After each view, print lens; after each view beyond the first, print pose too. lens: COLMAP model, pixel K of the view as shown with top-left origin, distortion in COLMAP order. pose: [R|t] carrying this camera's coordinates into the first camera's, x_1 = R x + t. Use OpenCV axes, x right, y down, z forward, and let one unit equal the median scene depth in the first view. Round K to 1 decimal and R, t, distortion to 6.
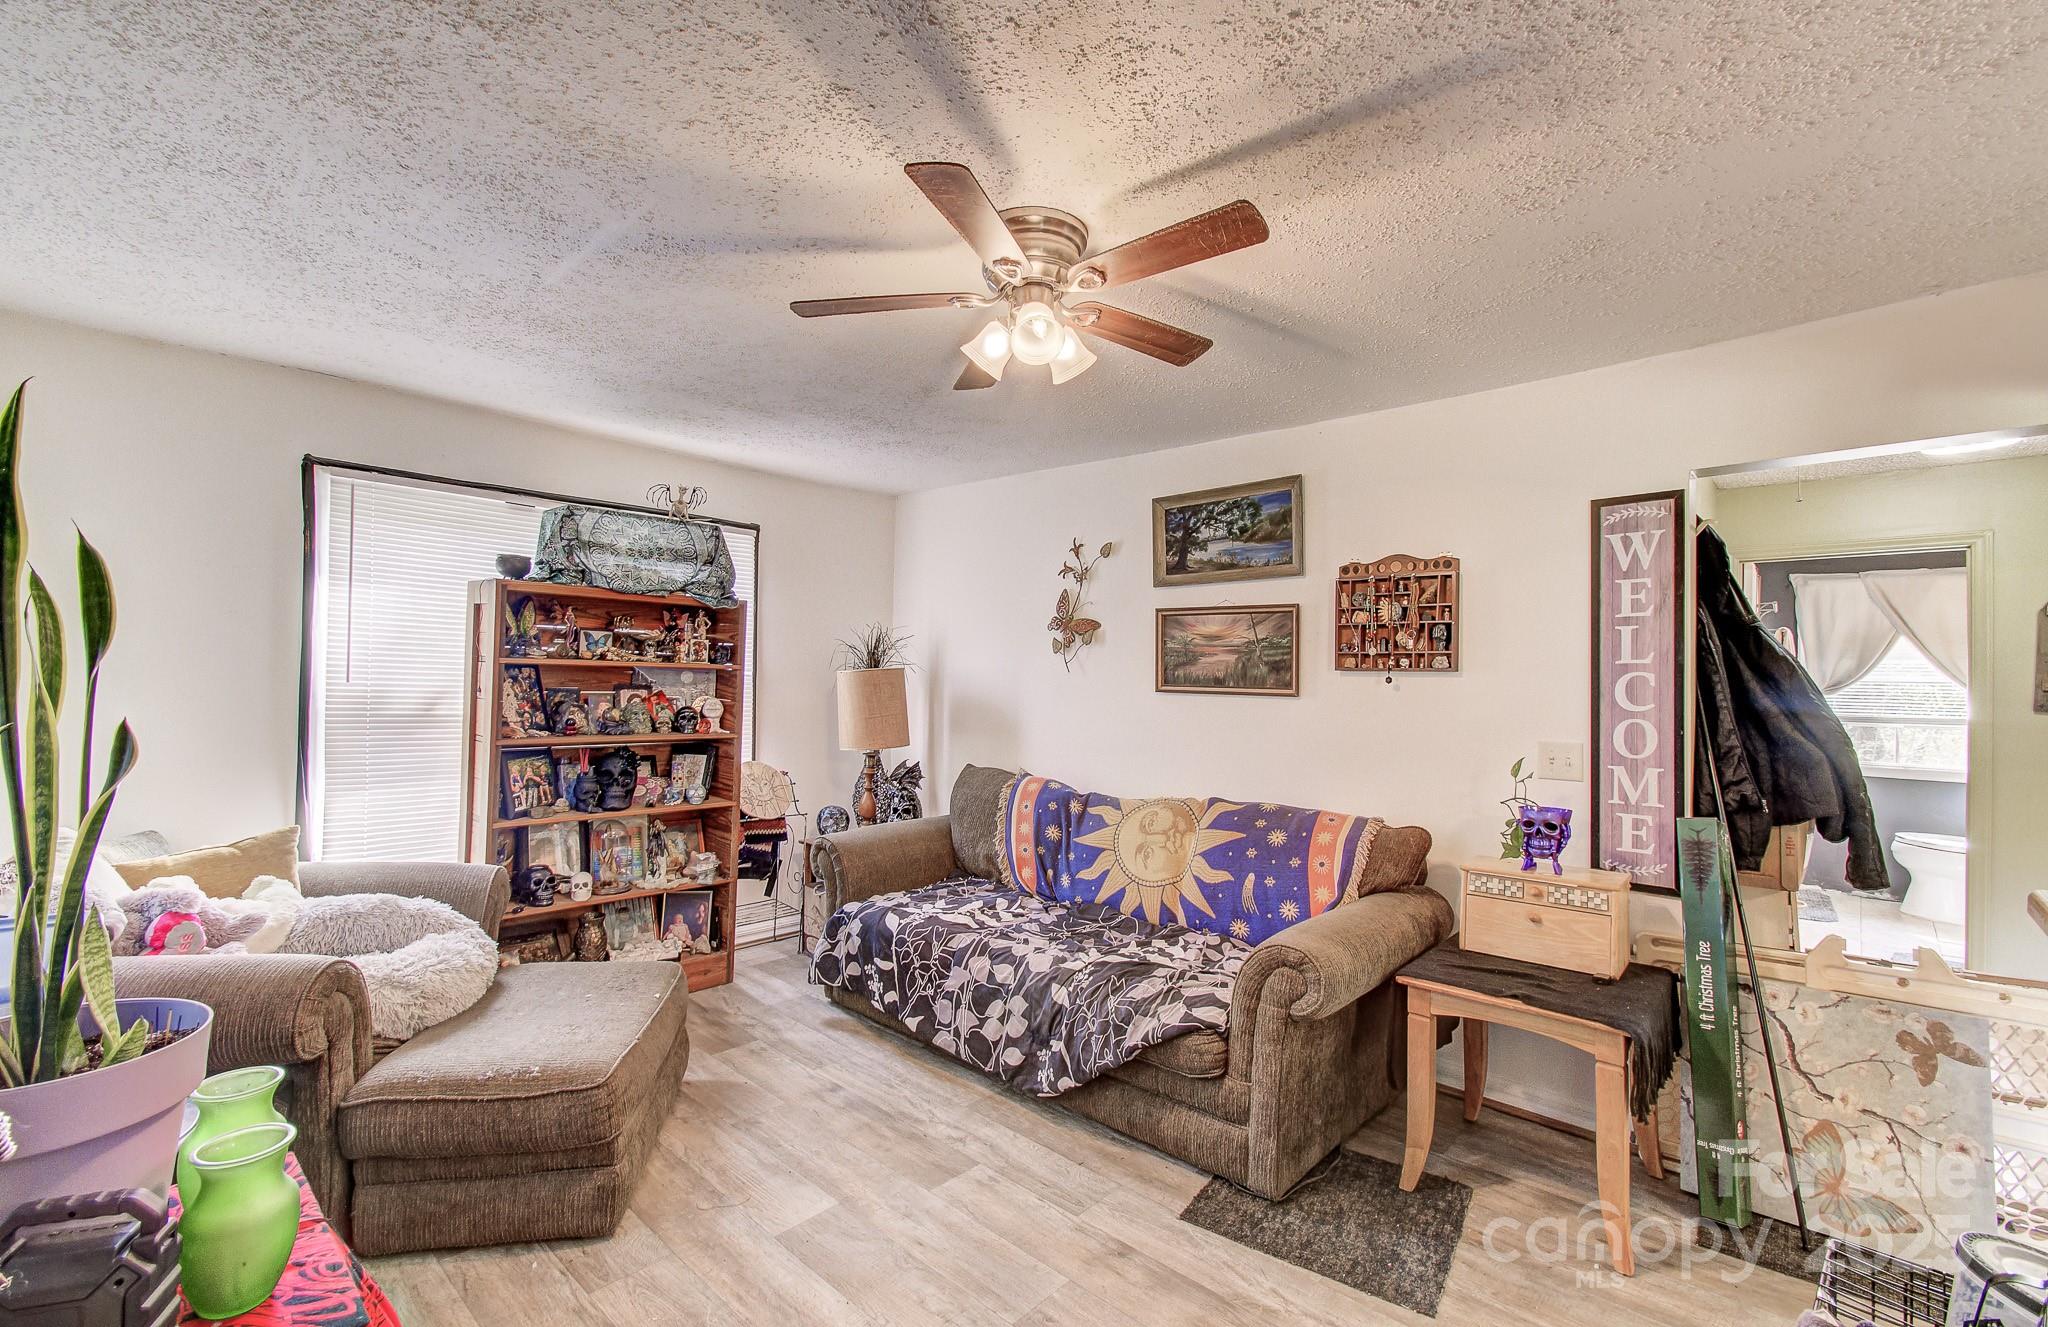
lens RADIAL K [[881.7, 0, 1017.4], [0, 881.7, 665.5], [0, 0, 1]] dist [-0.027269, 0.000027]
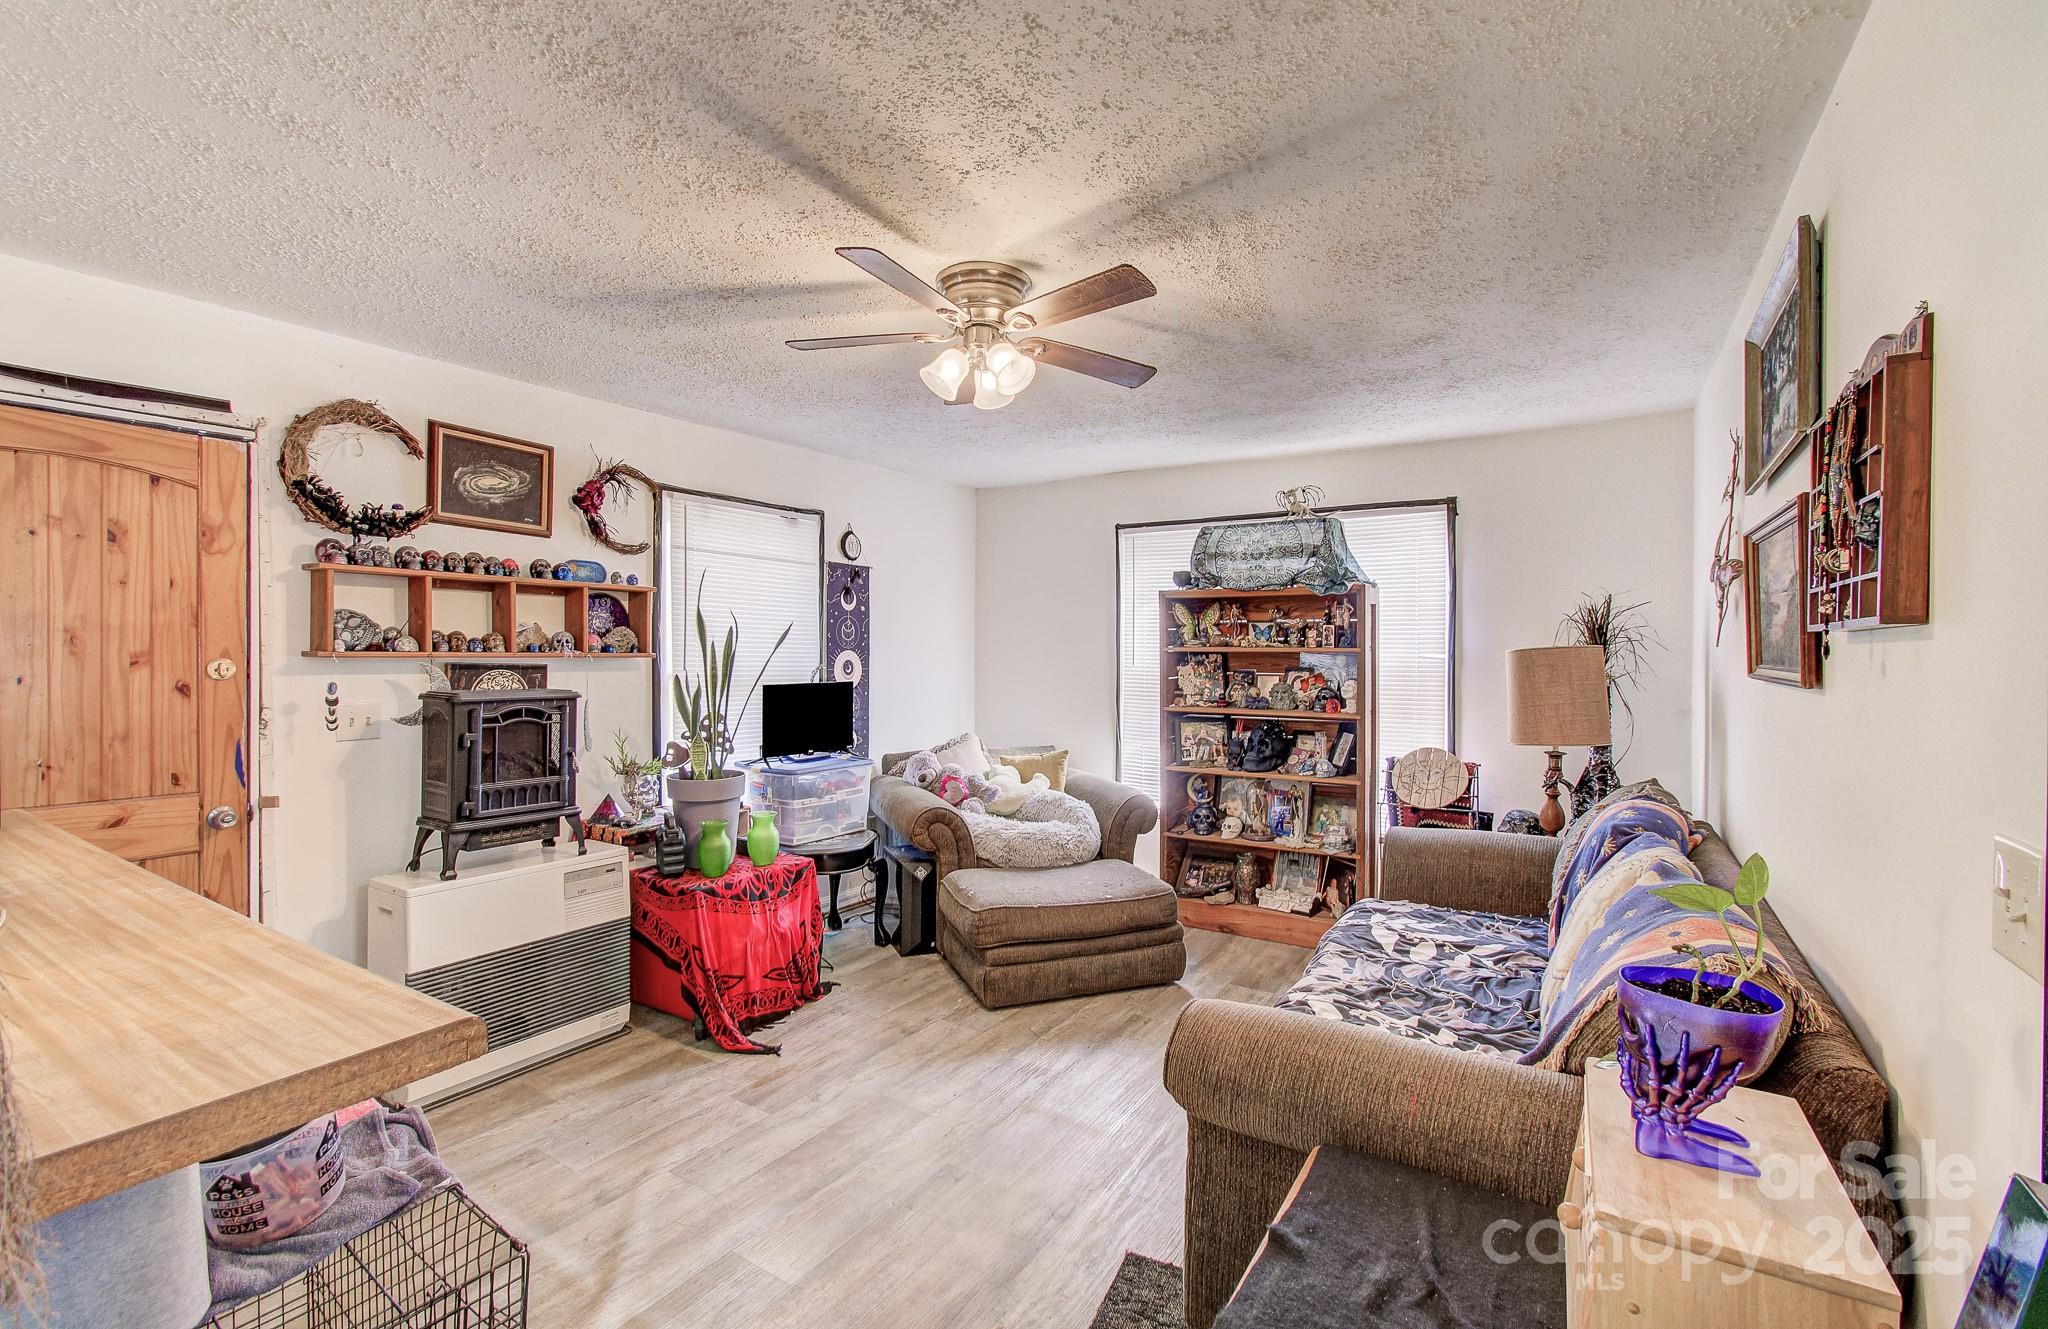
lens RADIAL K [[881.7, 0, 1018.2], [0, 881.7, 661.9], [0, 0, 1]] dist [-0.027269, 0.000027]
pose [[0.176227, -0.006505, -0.984328, 0.692692], [0.015559, 0.999872, -0.003822, 0.015081], [0.984227, -0.014641, 0.176305, 0.484599]]
